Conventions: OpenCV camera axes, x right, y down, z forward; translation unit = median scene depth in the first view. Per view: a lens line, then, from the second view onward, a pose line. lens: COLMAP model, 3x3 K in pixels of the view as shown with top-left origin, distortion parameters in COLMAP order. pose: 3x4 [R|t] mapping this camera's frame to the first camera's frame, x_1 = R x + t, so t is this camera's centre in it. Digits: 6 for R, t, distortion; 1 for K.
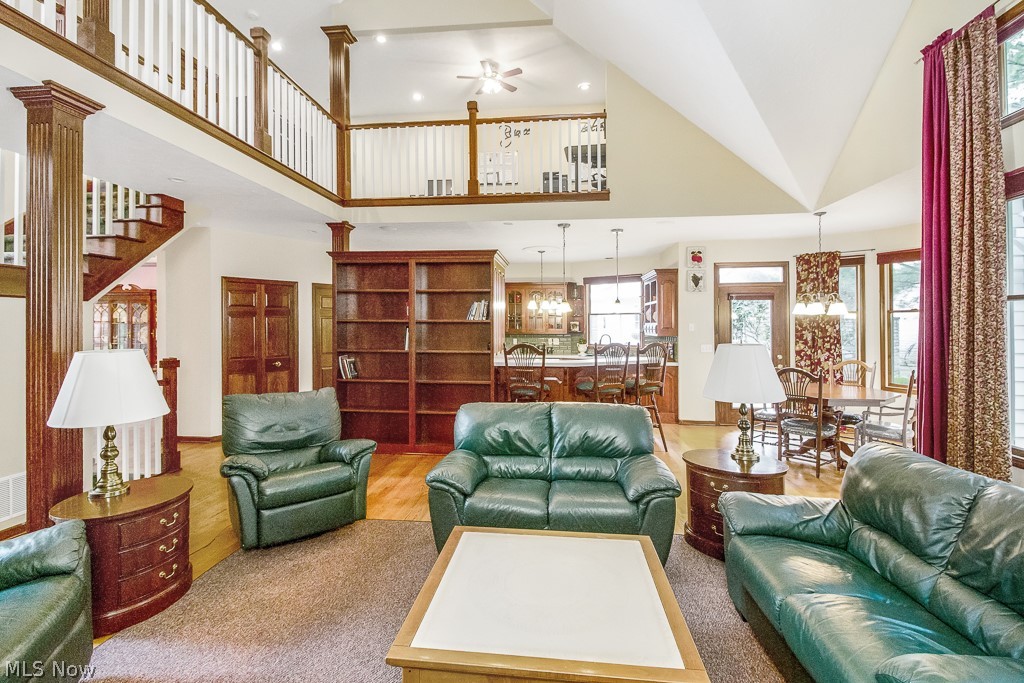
lens RADIAL K [[490.3, 0, 505.8], [0, 490.3, 314.7], [0, 0, 1]] dist [-0.000286, -0.000237]
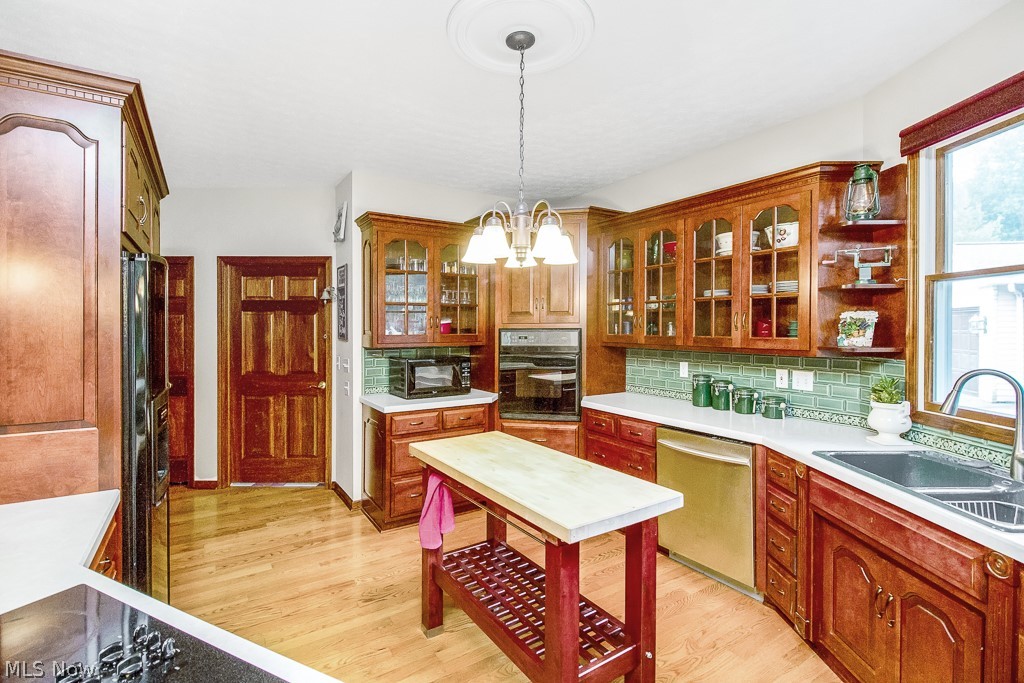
lens RADIAL K [[477.8, 0, 512.0], [0, 477.8, 341.5], [0, 0, 1]] dist [0.001014, -0.000275]
pose [[0.628848, 0.026290, -0.777084, 0.302481], [0.021220, 0.998476, 0.050953, 0.017791], [0.777239, -0.048531, 0.627332, 0.947690]]
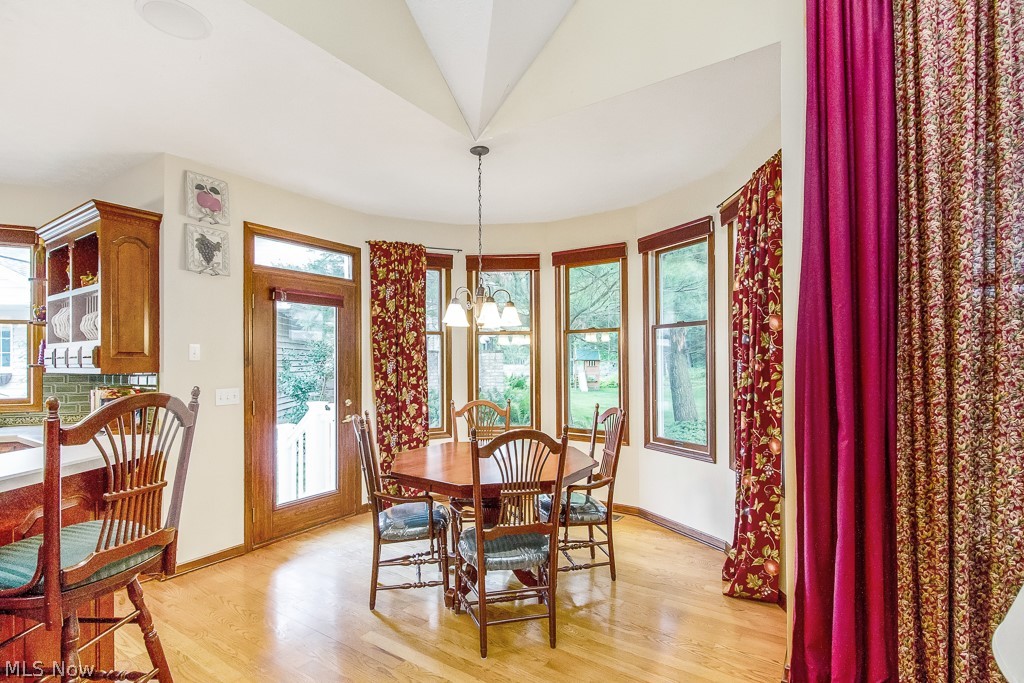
lens RADIAL K [[473.5, 0, 504.1], [0, 473.5, 357.8], [0, 0, 1]] dist [0.000184, -0.000018]
pose [[0.471479, 0.000761, 0.881877, 0.131558], [-0.016343, 0.999835, 0.007874, 0.023256], [-0.881726, -0.018125, 0.471414, 0.553558]]
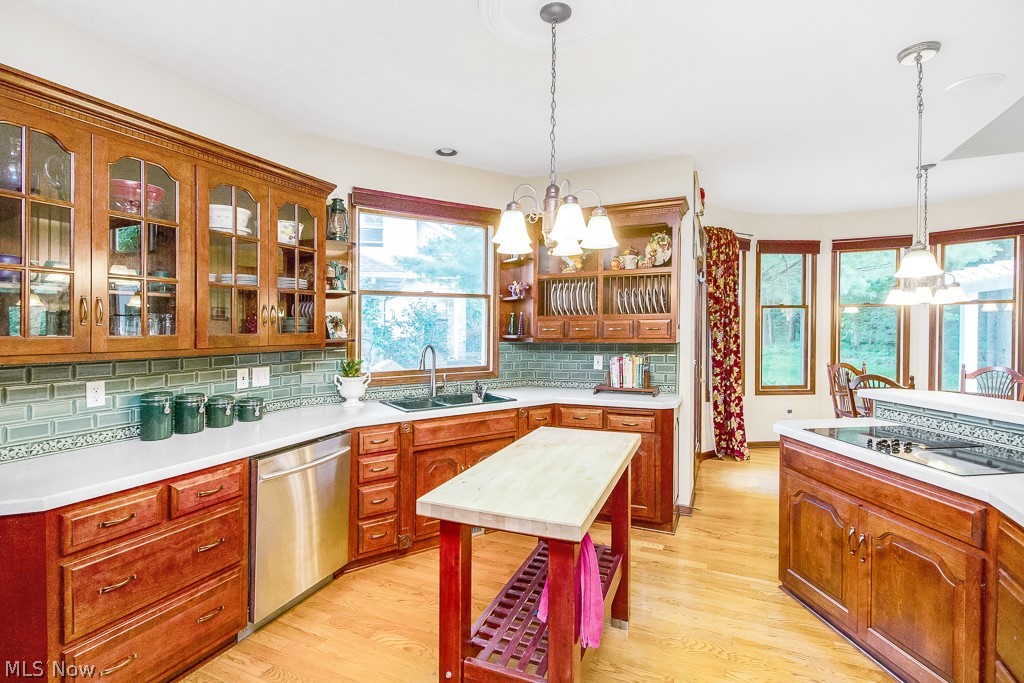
lens RADIAL K [[477.8, 0, 512.0], [0, 477.8, 341.5], [0, 0, 1]] dist [0.001014, -0.000275]
pose [[0.304141, -0.026650, 0.952254, -0.181951], [-0.008940, 0.999485, 0.030827, 0.031379], [-0.952585, -0.017889, 0.303746, 1.057382]]
